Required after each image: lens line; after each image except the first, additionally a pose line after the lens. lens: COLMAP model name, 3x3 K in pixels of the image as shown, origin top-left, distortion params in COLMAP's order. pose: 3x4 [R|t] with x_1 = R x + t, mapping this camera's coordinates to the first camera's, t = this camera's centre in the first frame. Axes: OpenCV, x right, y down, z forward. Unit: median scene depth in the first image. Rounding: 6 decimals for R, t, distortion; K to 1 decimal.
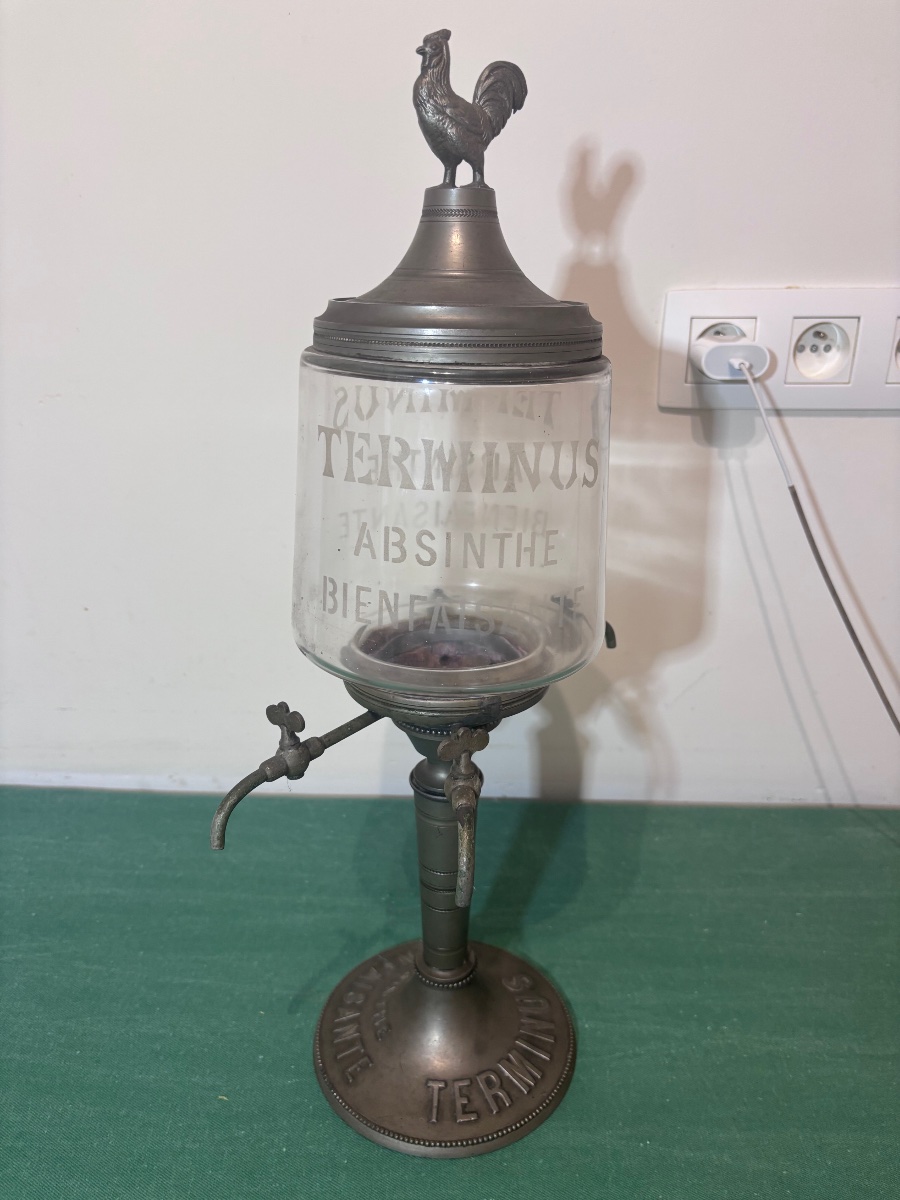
lens RADIAL K [[925.7, 0, 444.7], [0, 925.7, 603.9], [0, 0, 1]] dist [-0.001100, 0.002850]
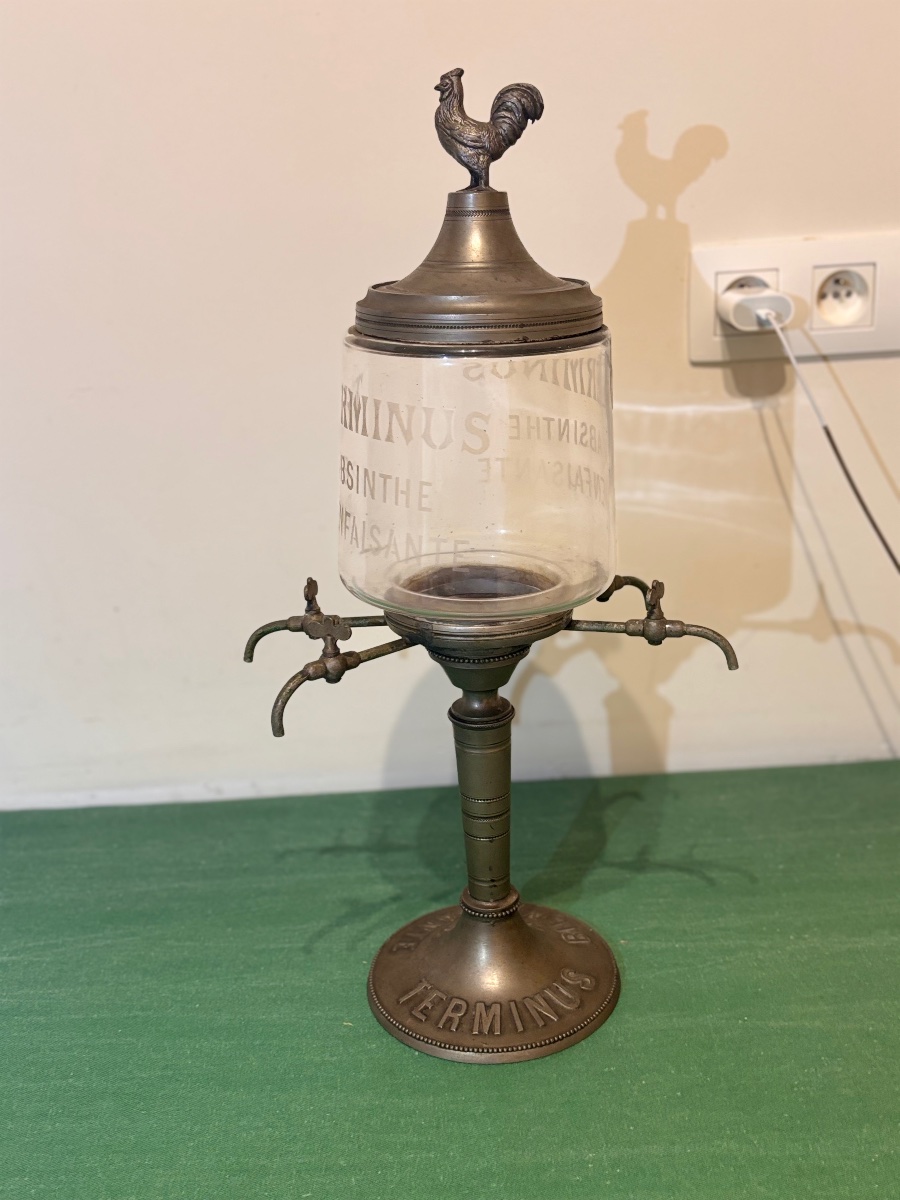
lens RADIAL K [[1251.2, 0, 443.3], [0, 1251.2, 618.7], [0, 0, 1]] dist [0.231214, -0.877168]
pose [[0.996152, -0.072542, 0.049189, -0.135245], [0.074495, 0.996455, -0.039089, 0.108411], [-0.046179, 0.042603, 0.998024, -0.384652]]
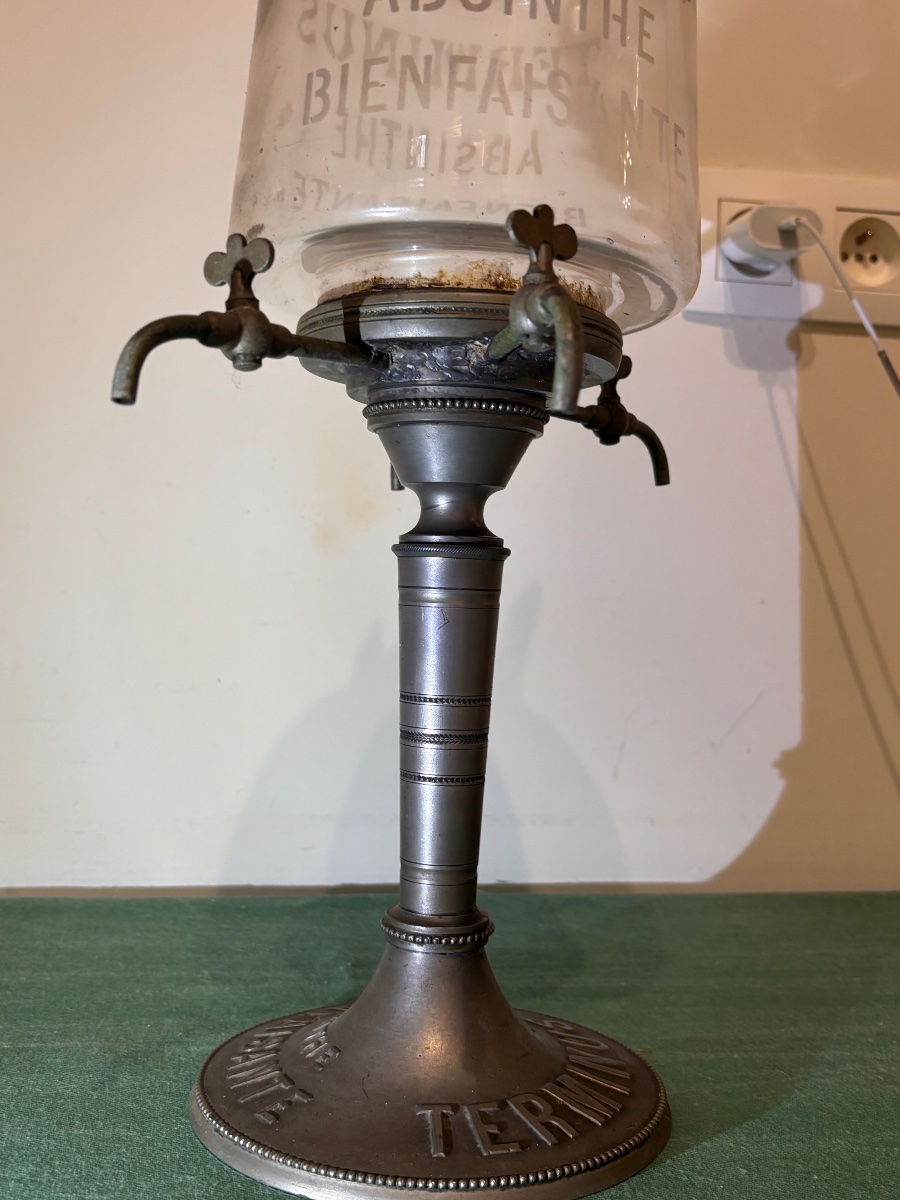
lens RADIAL K [[1278.0, 0, 450.0], [0, 1278.0, 600.0], [0, 0, 1]] dist [0.075505, -0.164045]
pose [[0.979216, 0.031471, 0.200365, -0.180124], [0.043061, 0.933108, -0.357009, 0.413032], [-0.198197, 0.358217, 0.912359, 0.146929]]
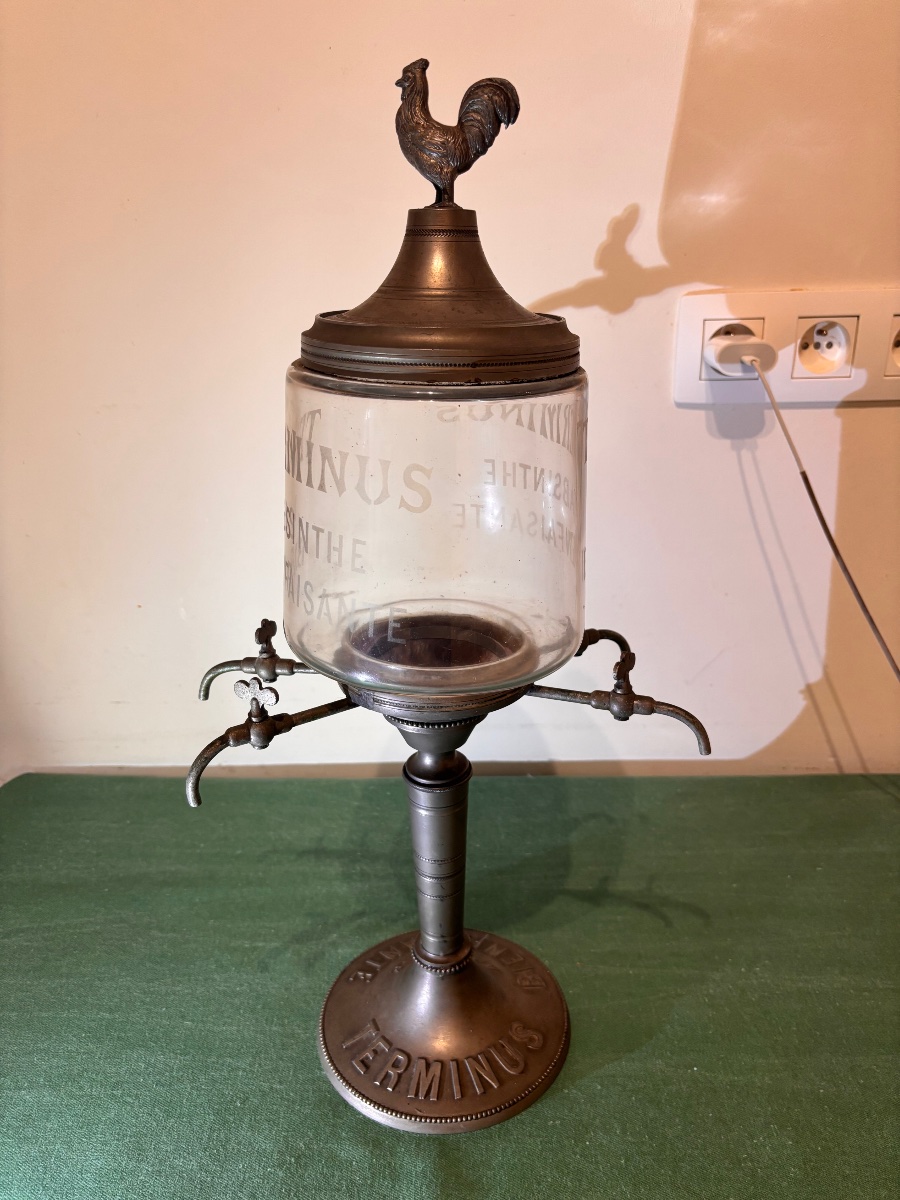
lens RADIAL K [[922.1, 0, 450.9], [0, 922.1, 602.4], [0, 0, 1]] dist [0.005992, -0.007037]
pose [[0.999573, -0.025964, 0.013410, -0.053544], [0.026090, 0.999617, -0.009270, 0.024110], [-0.013164, 0.009616, 0.999867, -0.073389]]
